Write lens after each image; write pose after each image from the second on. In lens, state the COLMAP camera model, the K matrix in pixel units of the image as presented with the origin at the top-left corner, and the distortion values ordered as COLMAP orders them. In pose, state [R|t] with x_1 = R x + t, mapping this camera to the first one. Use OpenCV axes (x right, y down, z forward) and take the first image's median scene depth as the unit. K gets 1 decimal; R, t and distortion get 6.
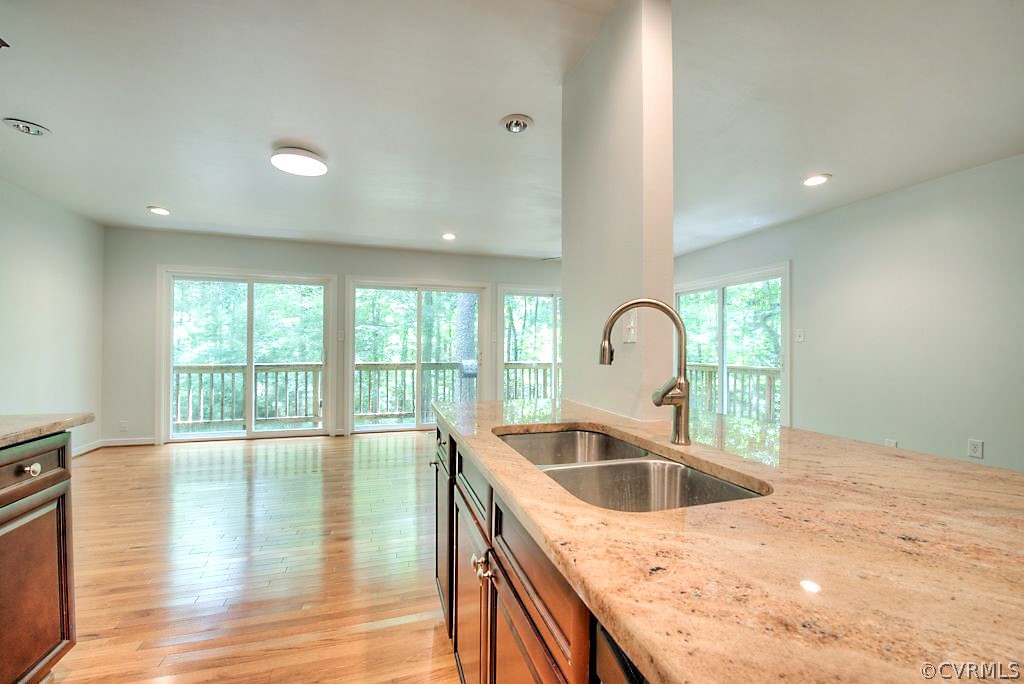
lens RADIAL K [[407.1, 0, 510.3], [0, 407.1, 346.8], [0, 0, 1]] dist [-0.013808, -0.002772]
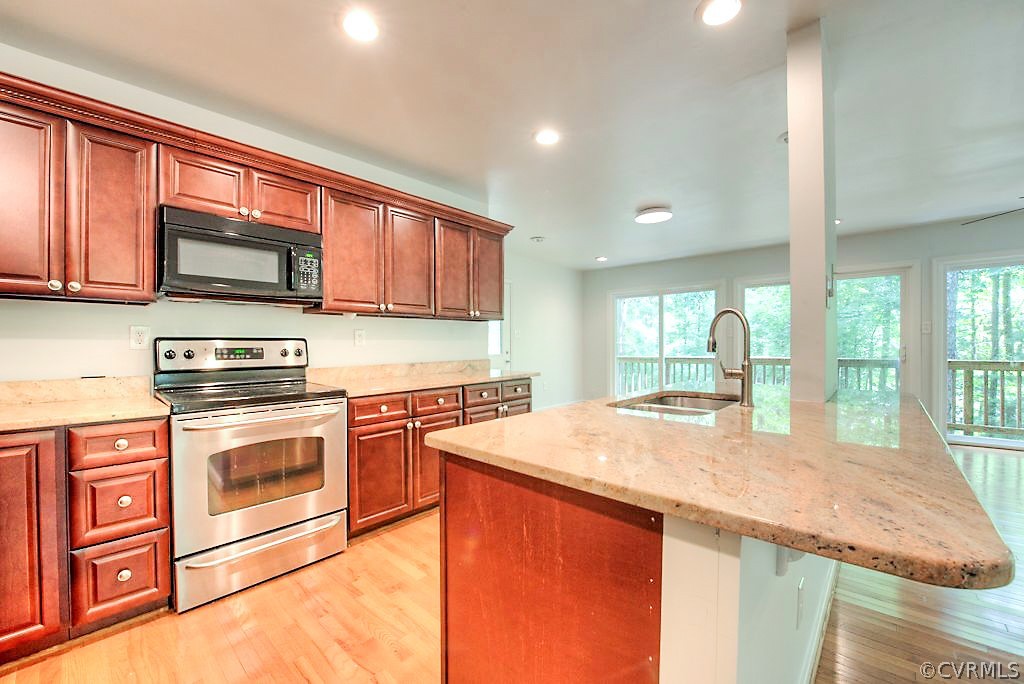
lens RADIAL K [[407.1, 0, 508.1], [0, 407.1, 346.0], [0, 0, 1]] dist [-0.013808, -0.002772]
pose [[0.490996, -0.005601, -0.871144, 0.254523], [0.012347, 0.999924, 0.000530, 0.002008], [0.871075, -0.011016, 0.491027, -0.090469]]
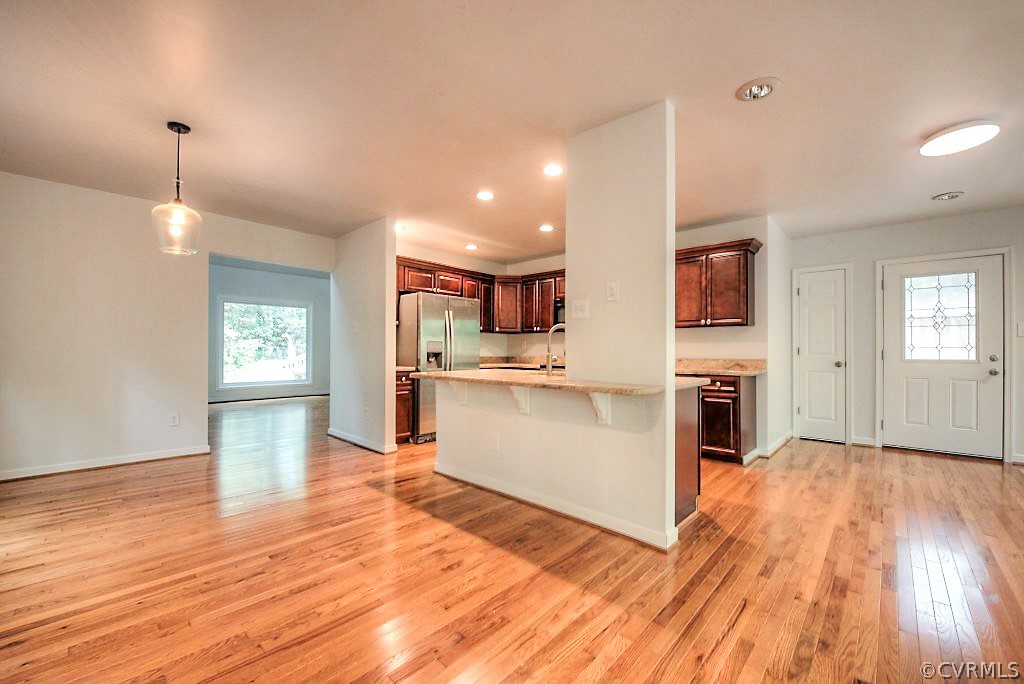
lens RADIAL K [[407.1, 0, 511.5], [0, 407.1, 348.5], [0, 0, 1]] dist [-0.013808, -0.002772]
pose [[-0.873615, -0.011004, -0.486493, 0.404852], [-0.006596, 0.999920, -0.010774, 0.015399], [0.486572, -0.006203, -0.873618, 0.670890]]
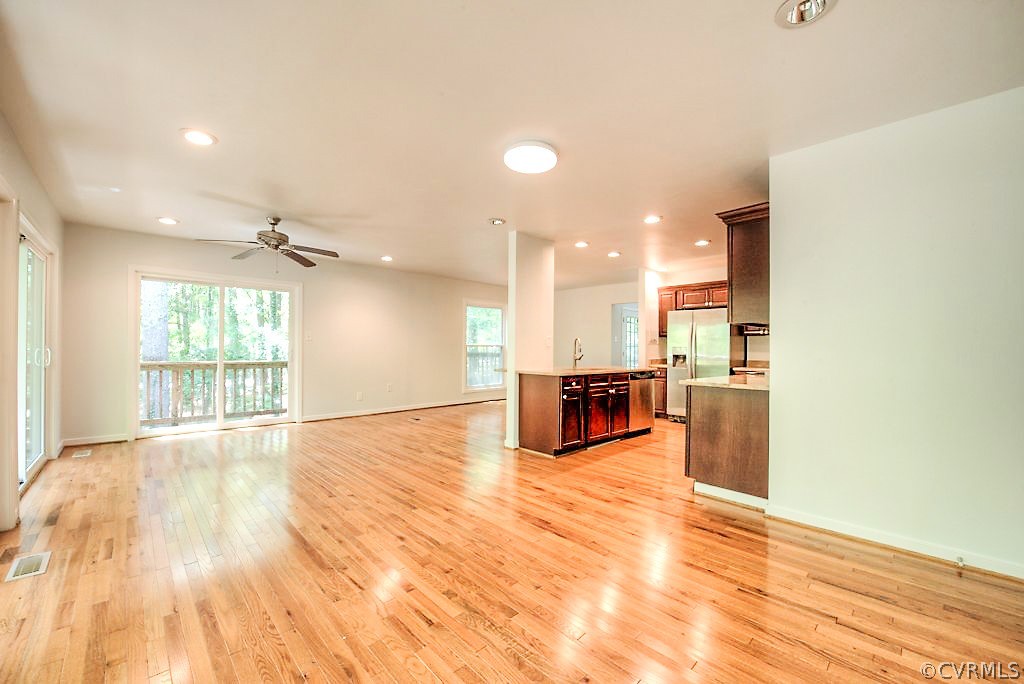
lens RADIAL K [[407.1, 0, 512.0], [0, 407.1, 349.2], [0, 0, 1]] dist [-0.013808, -0.002772]
pose [[-0.438699, -0.017343, 0.898467, -0.720331], [-0.017680, 0.999787, 0.010666, -0.005602], [-0.898460, -0.011206, -0.438912, 0.765921]]
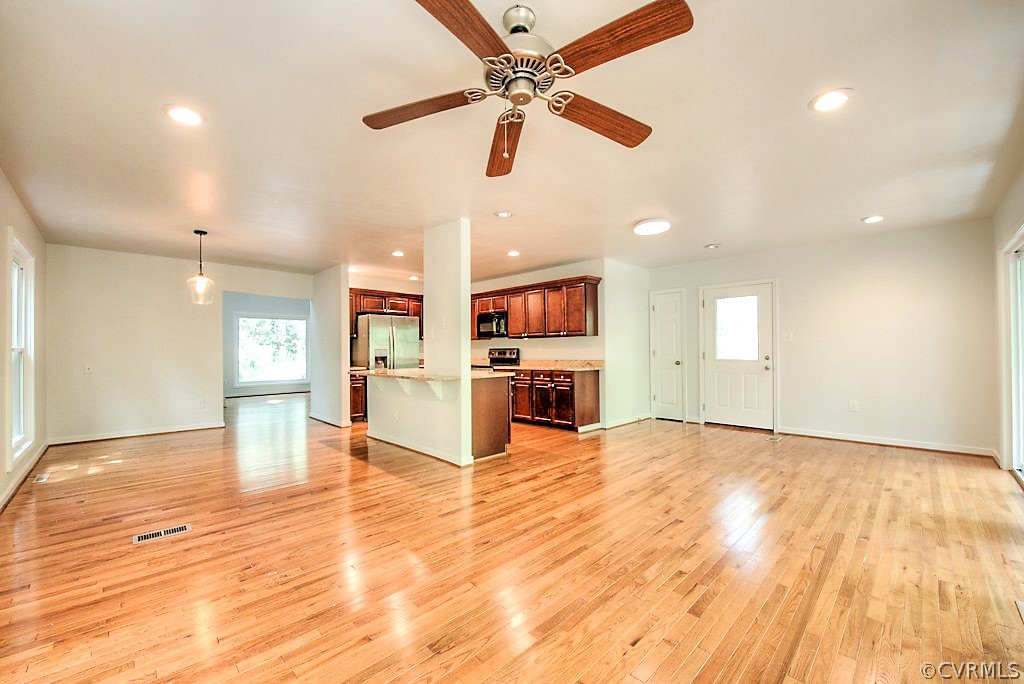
lens RADIAL K [[407.1, 0, 512.6], [0, 407.1, 348.8], [0, 0, 1]] dist [-0.013808, -0.002772]
pose [[-0.893031, -0.002332, -0.449989, 0.319366], [0.003097, 0.999931, -0.011328, 0.006851], [0.449985, -0.011509, -0.892962, 1.099064]]
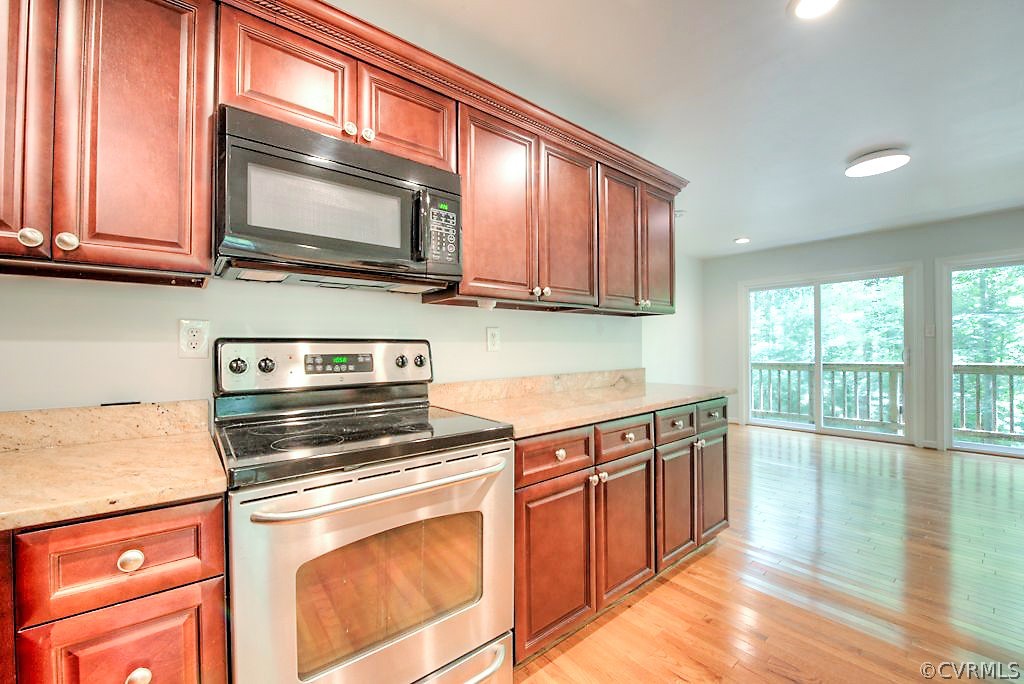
lens RADIAL K [[407.1, 0, 508.7], [0, 407.1, 346.4], [0, 0, 1]] dist [-0.013808, -0.002772]
pose [[0.362293, -0.012923, -0.931975, 0.039925], [0.013712, 0.999870, -0.008535, -0.000681], [0.931963, -0.009687, 0.362423, -0.120686]]
